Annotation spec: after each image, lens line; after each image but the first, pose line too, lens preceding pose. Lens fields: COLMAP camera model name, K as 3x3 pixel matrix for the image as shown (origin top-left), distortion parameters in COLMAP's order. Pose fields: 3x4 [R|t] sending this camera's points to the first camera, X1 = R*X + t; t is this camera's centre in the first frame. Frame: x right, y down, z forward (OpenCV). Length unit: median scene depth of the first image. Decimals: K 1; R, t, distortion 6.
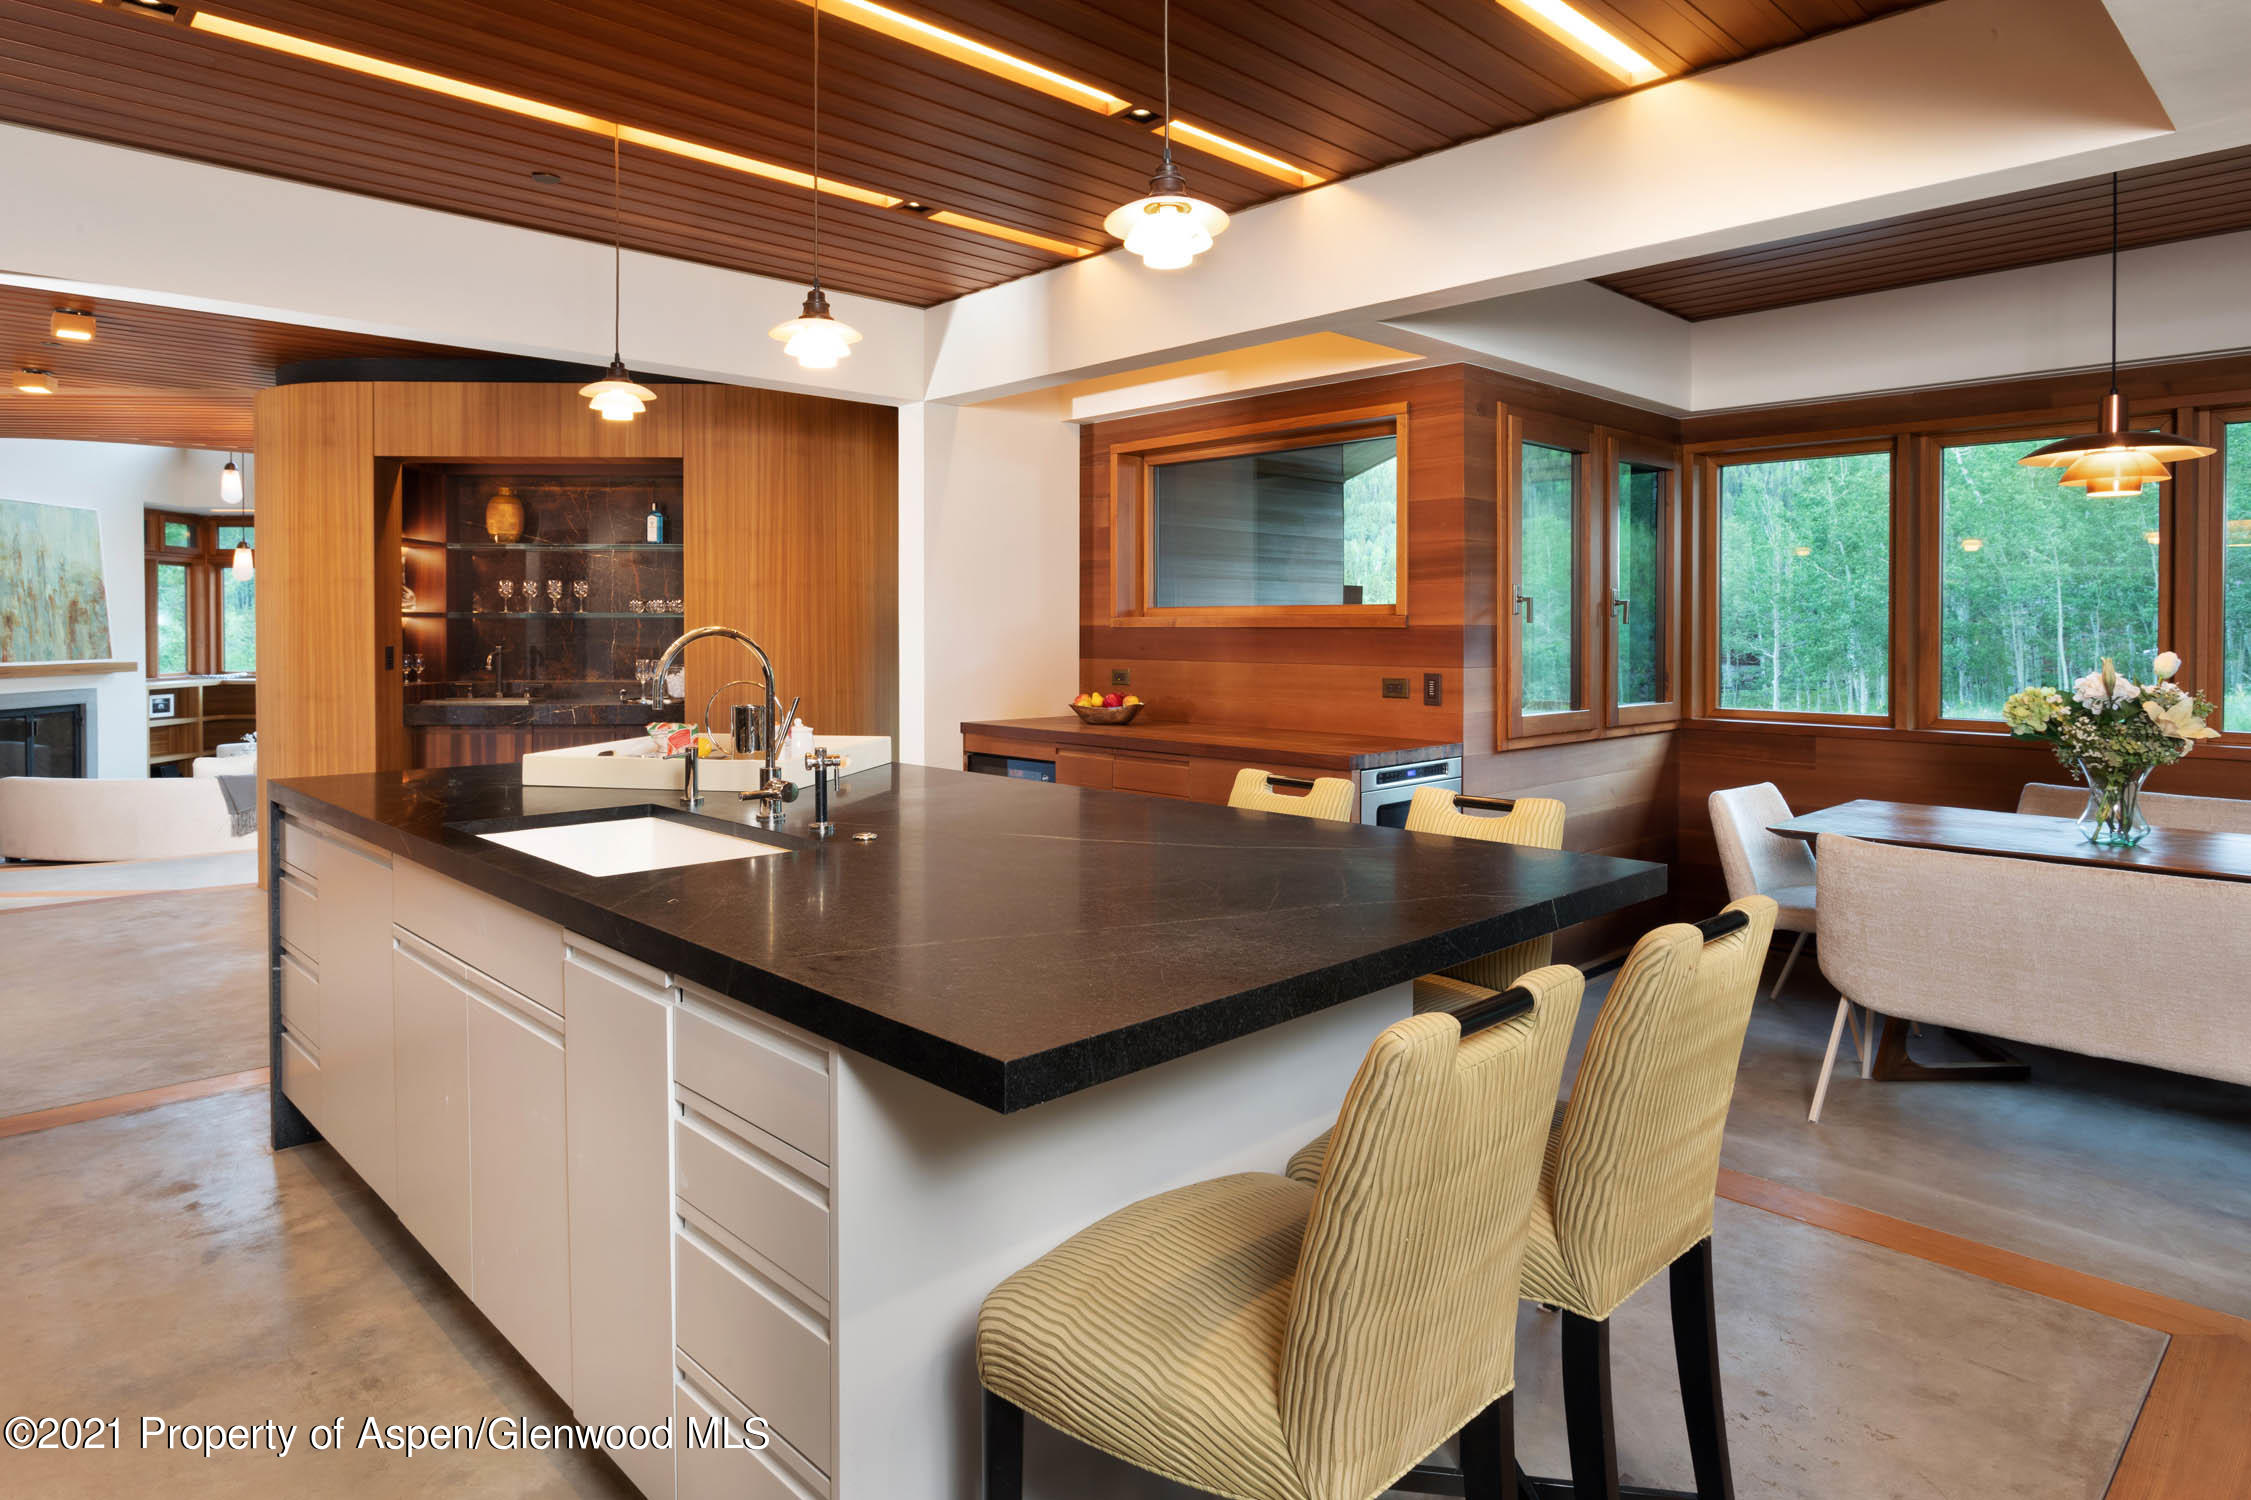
lens RADIAL K [[1311.0, 0, 1127.5], [0, 1311.0, 634.3], [0, 0, 1]] dist [0.003053, 0.003772]
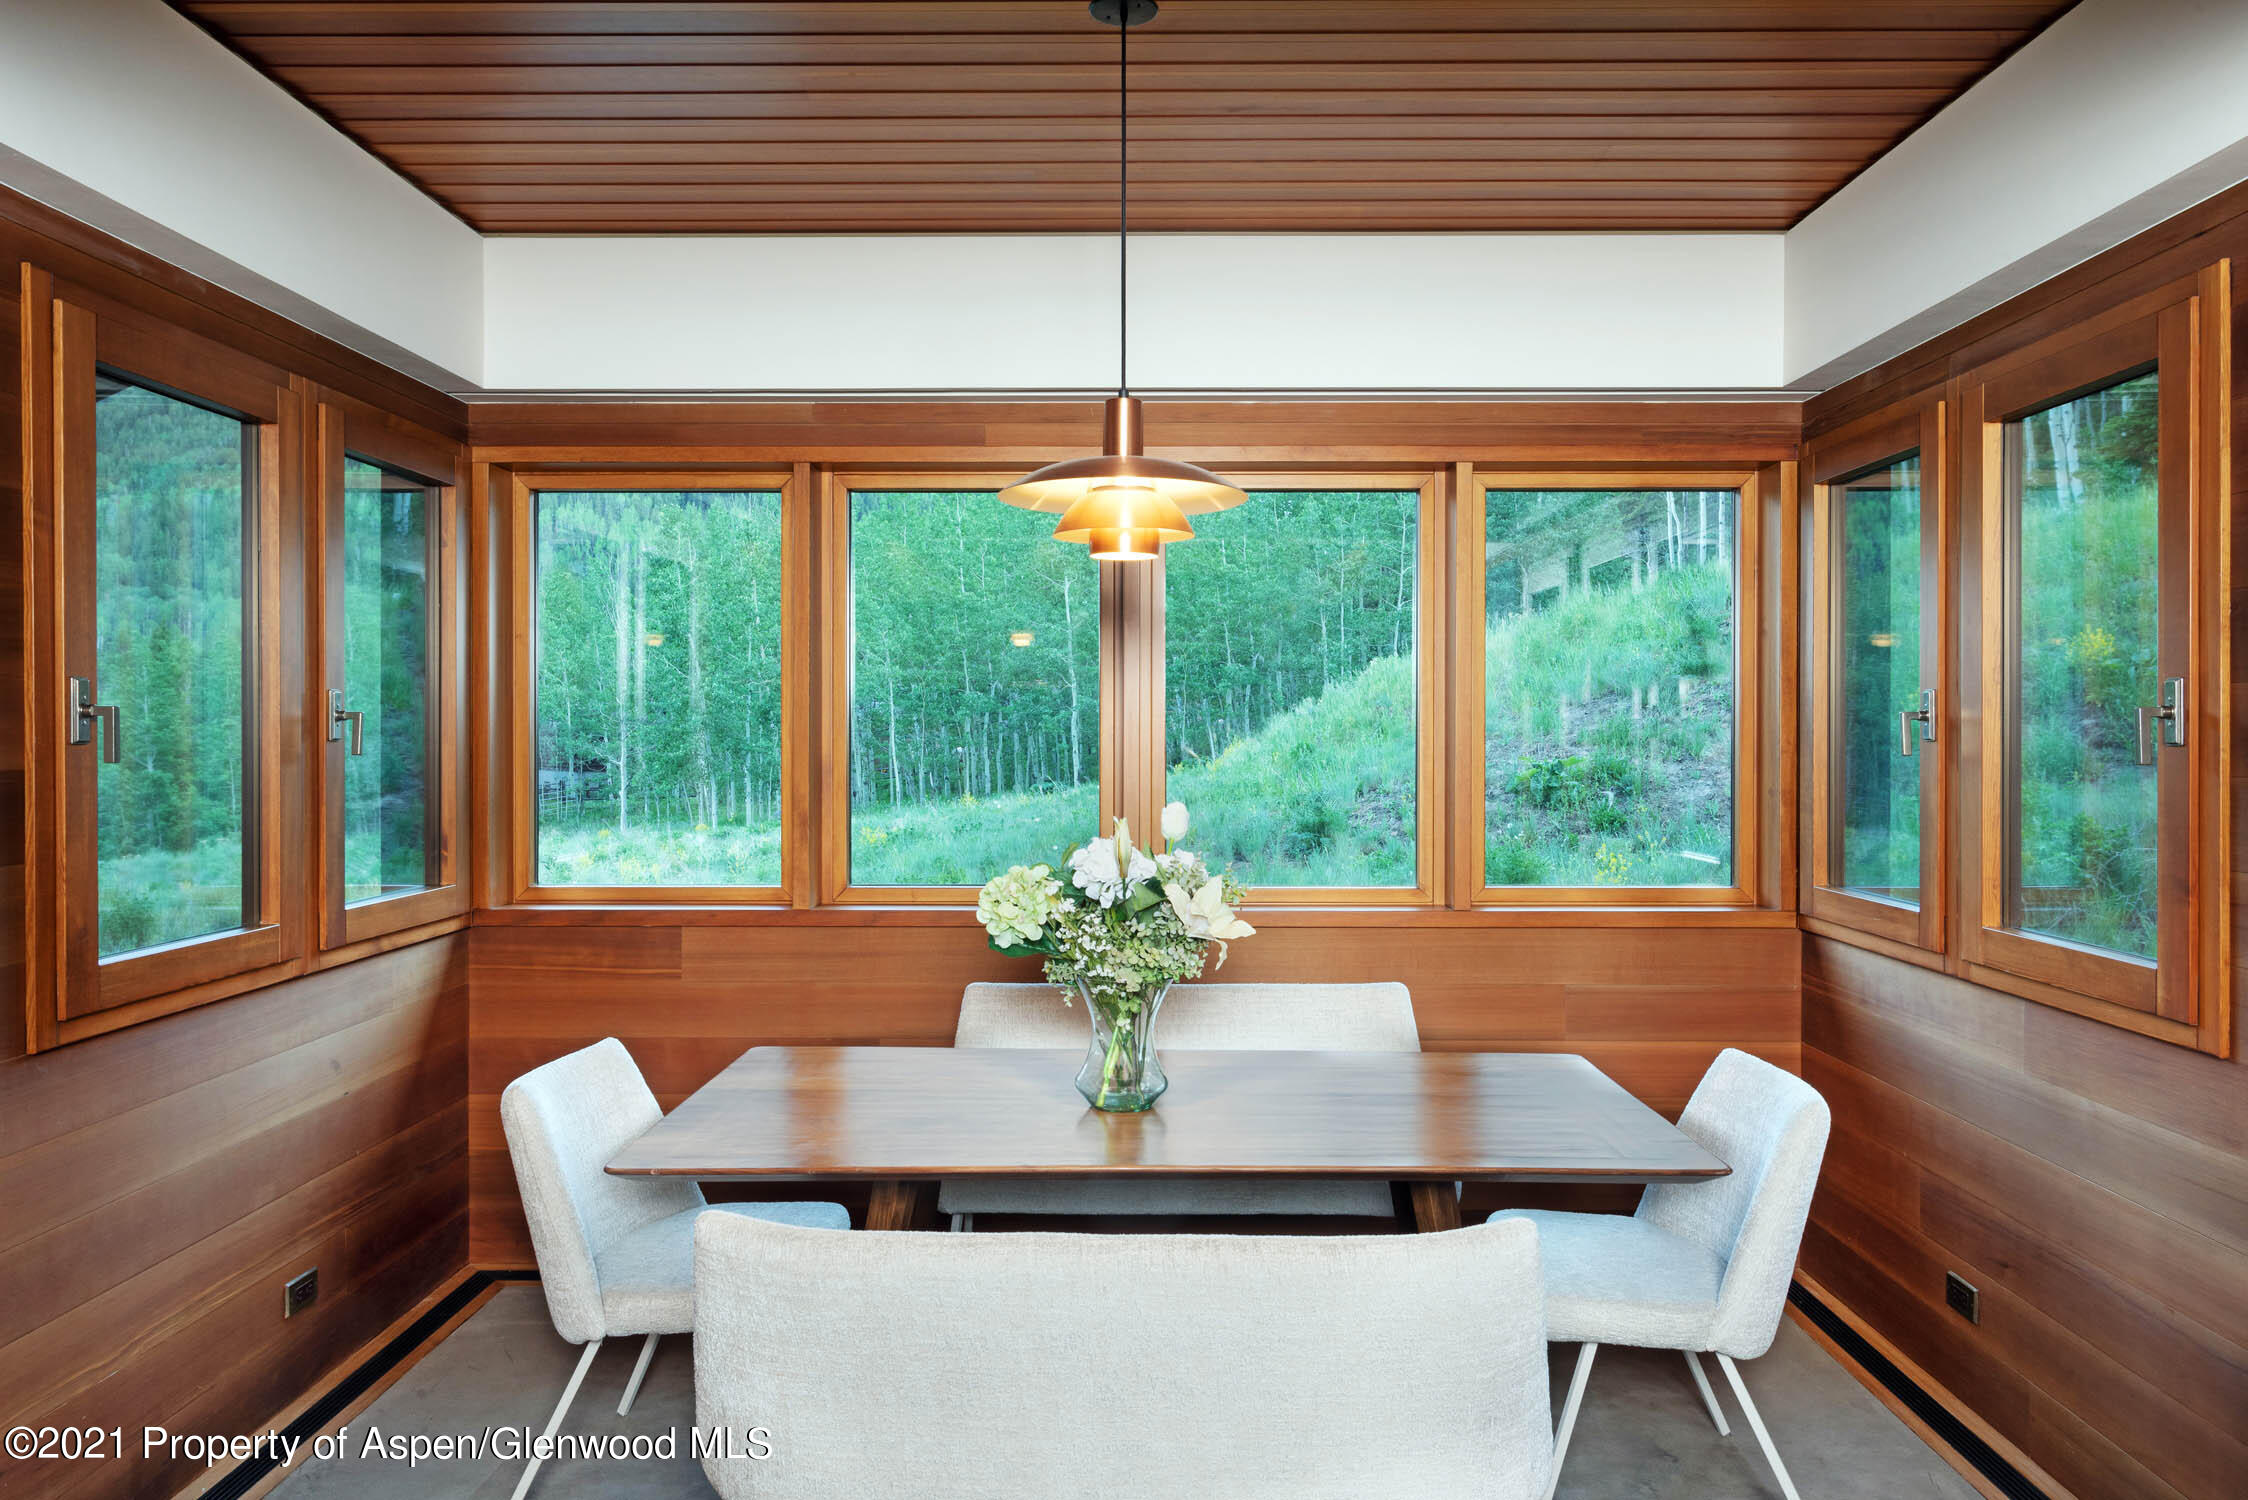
lens RADIAL K [[1534.8, 0, 1129.9], [0, 1534.8, 738.9], [0, 0, 1]] dist [0.003706, 0.001548]
pose [[0.712446, -0.006280, 0.701699, 0.182058], [0.004762, 0.999980, 0.004115, -0.017237], [-0.701711, 0.000409, 0.712461, 0.366925]]
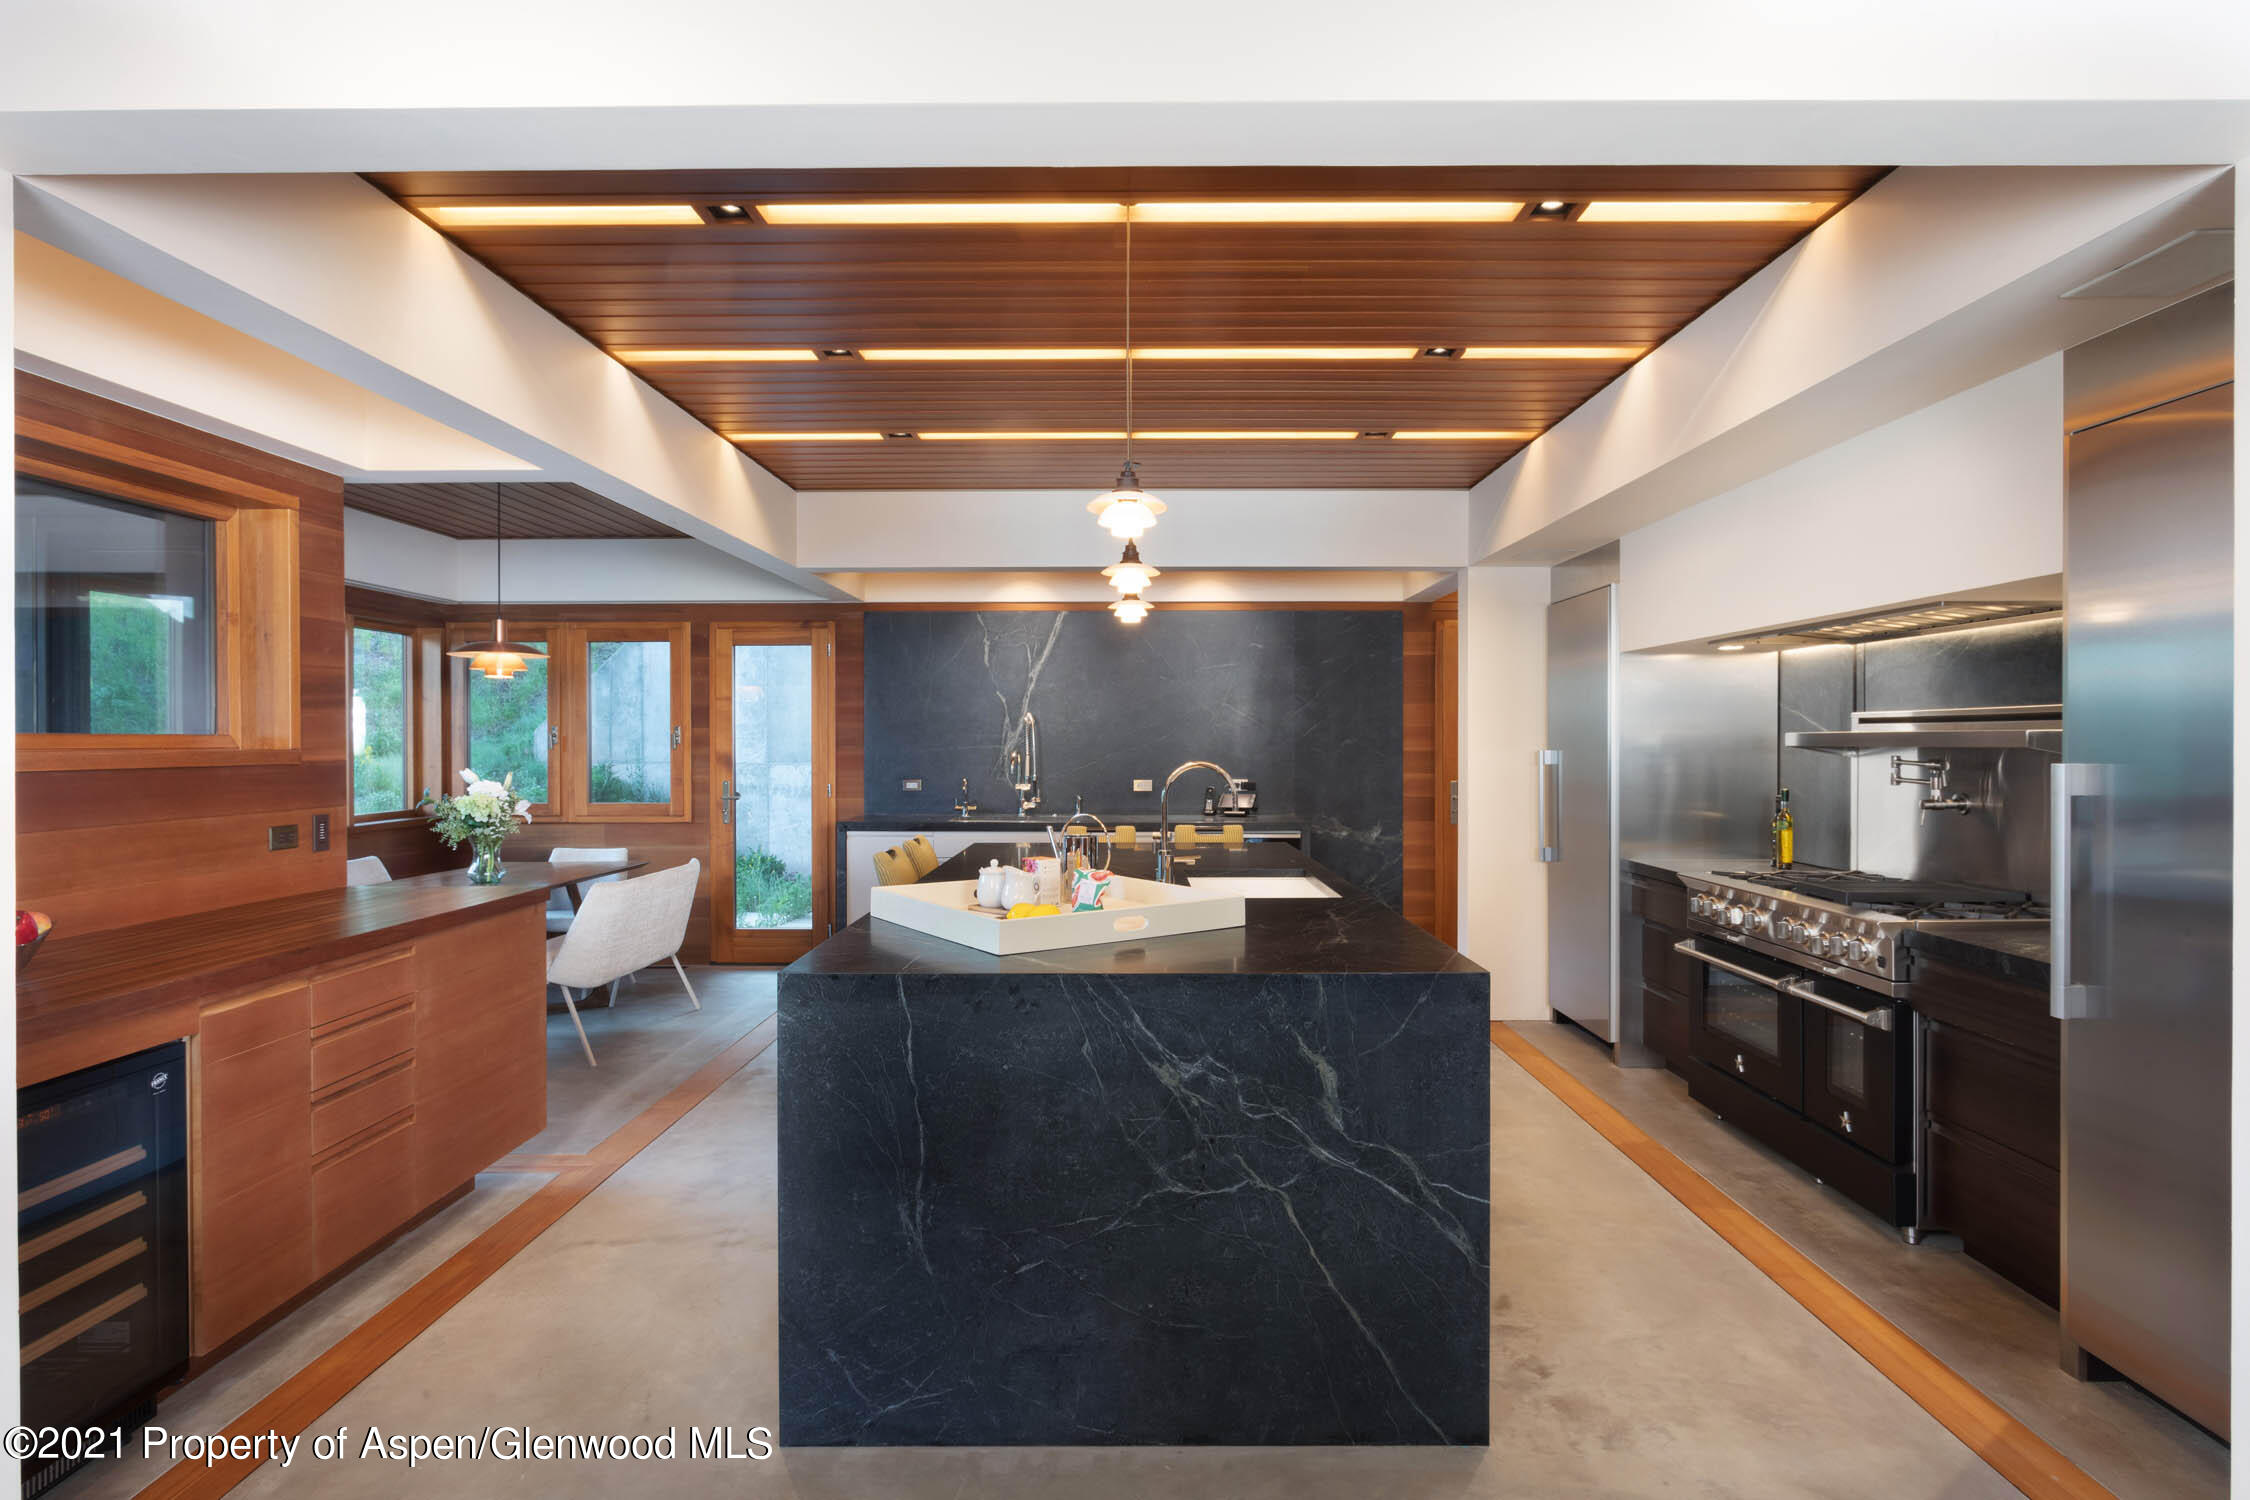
lens RADIAL K [[1219.6, 0, 1122.5], [0, 1219.6, 746.6], [0, 0, 1]] dist [-0.000581, -0.000031]
pose [[-0.716532, -0.001831, 0.697552, -0.737630], [0.009631, 0.999875, 0.012517, -0.021290], [-0.697488, 0.015687, -0.716425, 1.209813]]
